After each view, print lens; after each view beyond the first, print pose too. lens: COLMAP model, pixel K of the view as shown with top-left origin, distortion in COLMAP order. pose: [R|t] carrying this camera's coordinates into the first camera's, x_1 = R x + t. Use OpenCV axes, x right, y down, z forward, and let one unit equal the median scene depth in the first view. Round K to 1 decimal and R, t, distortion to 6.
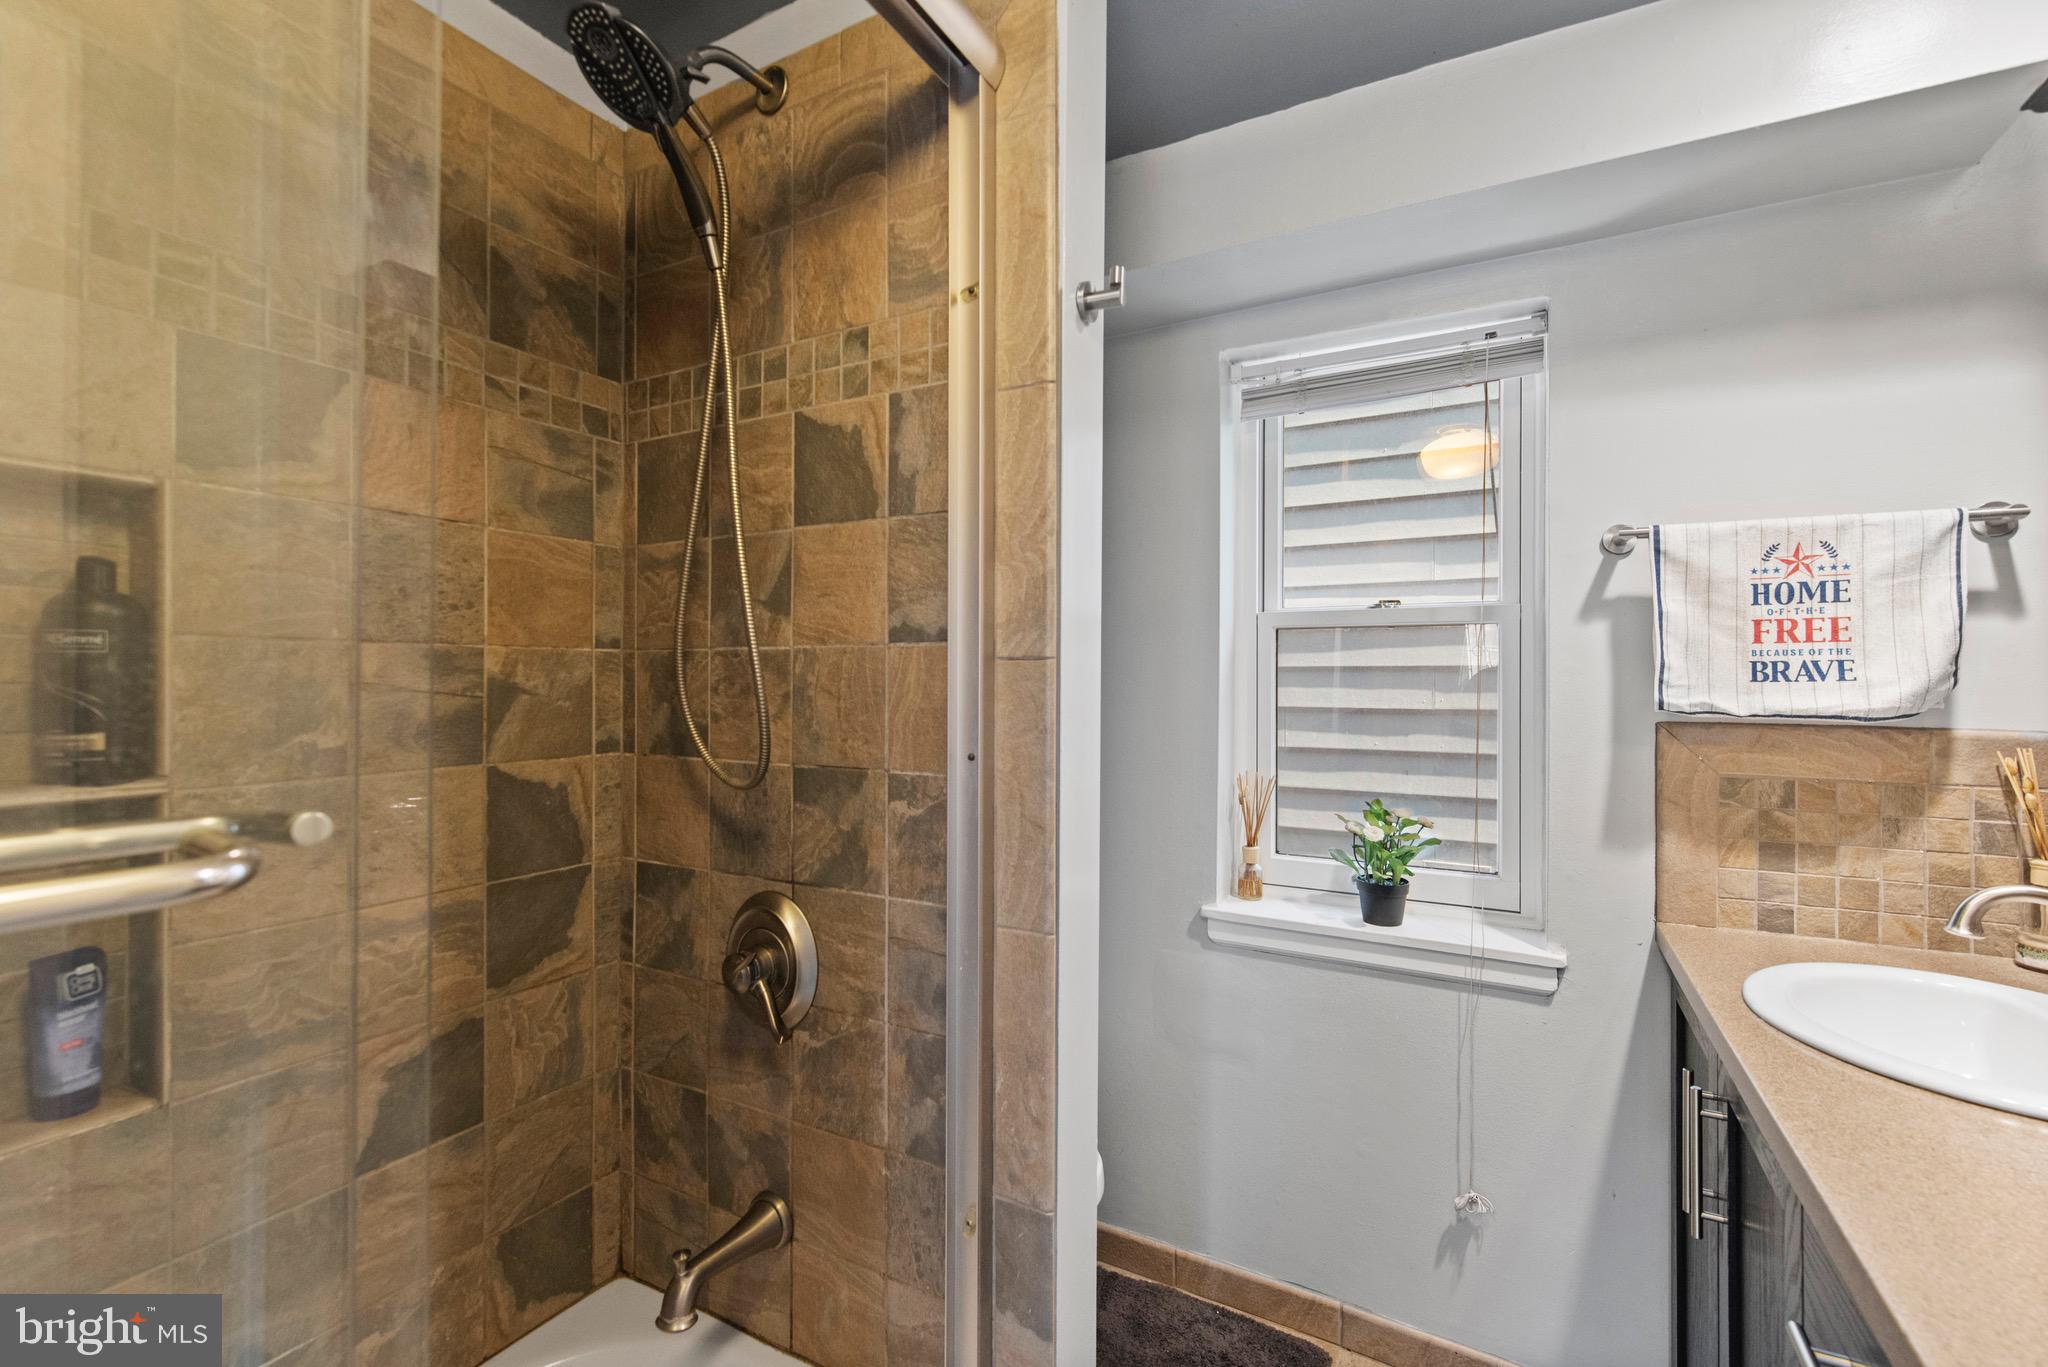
lens RADIAL K [[889.6, 0, 1020.0], [0, 889.6, 665.6], [0, 0, 1]] dist [0.001691, -0.000388]
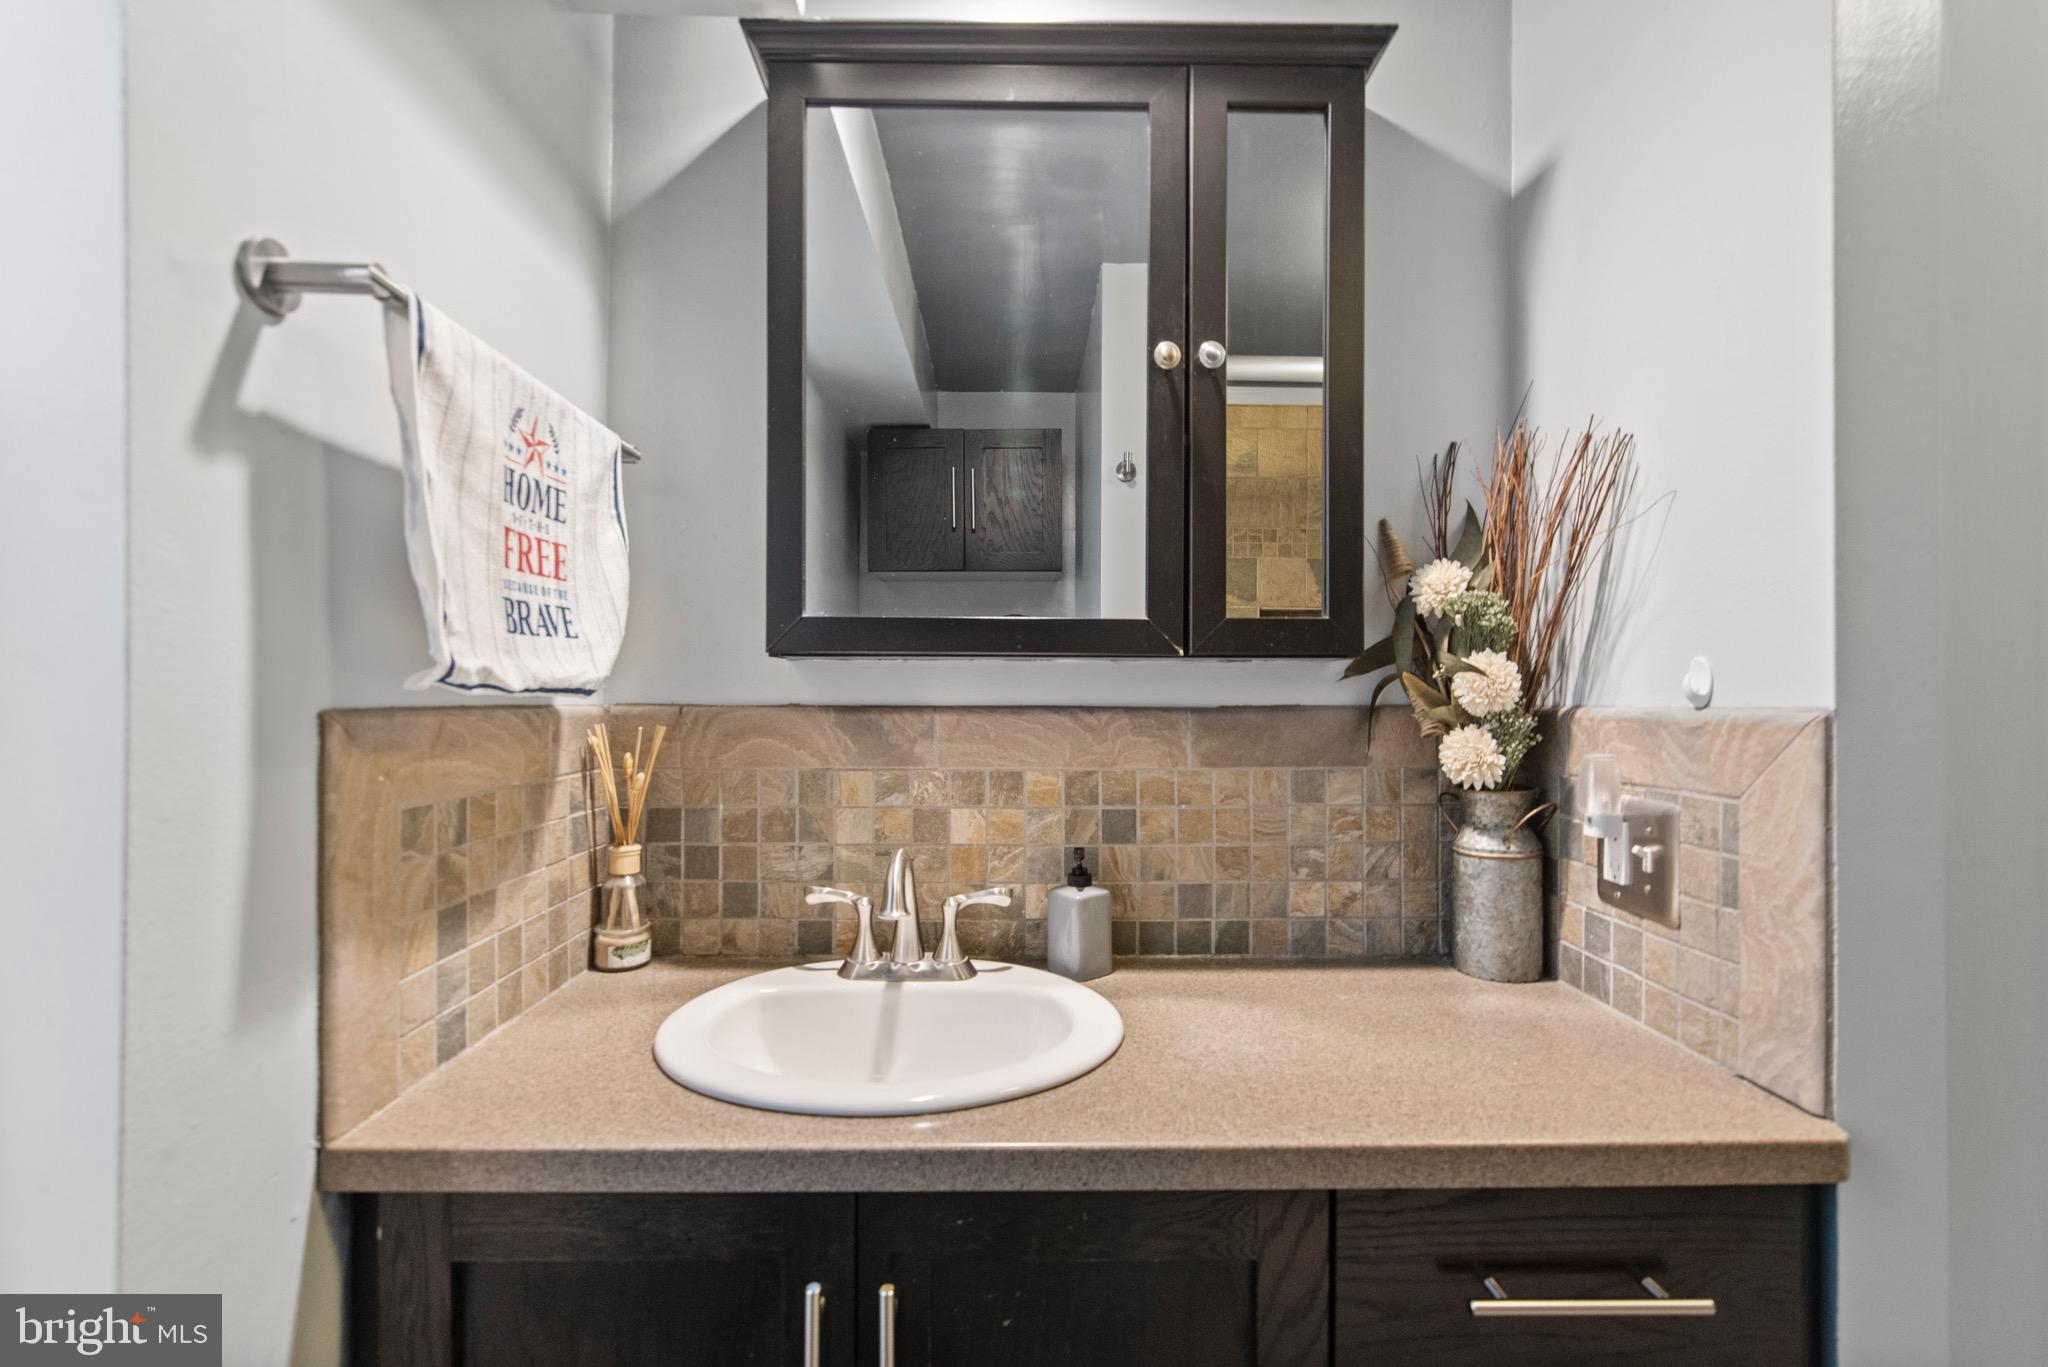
lens RADIAL K [[892.6, 0, 1021.4], [0, 892.6, 690.2], [0, 0, 1]] dist [-0.000641, -0.000322]
pose [[-0.501058, -0.003431, 0.865407, 0.146301], [-0.017272, 0.999833, -0.006037, 0.052223], [-0.865241, -0.017972, -0.501033, 0.976411]]
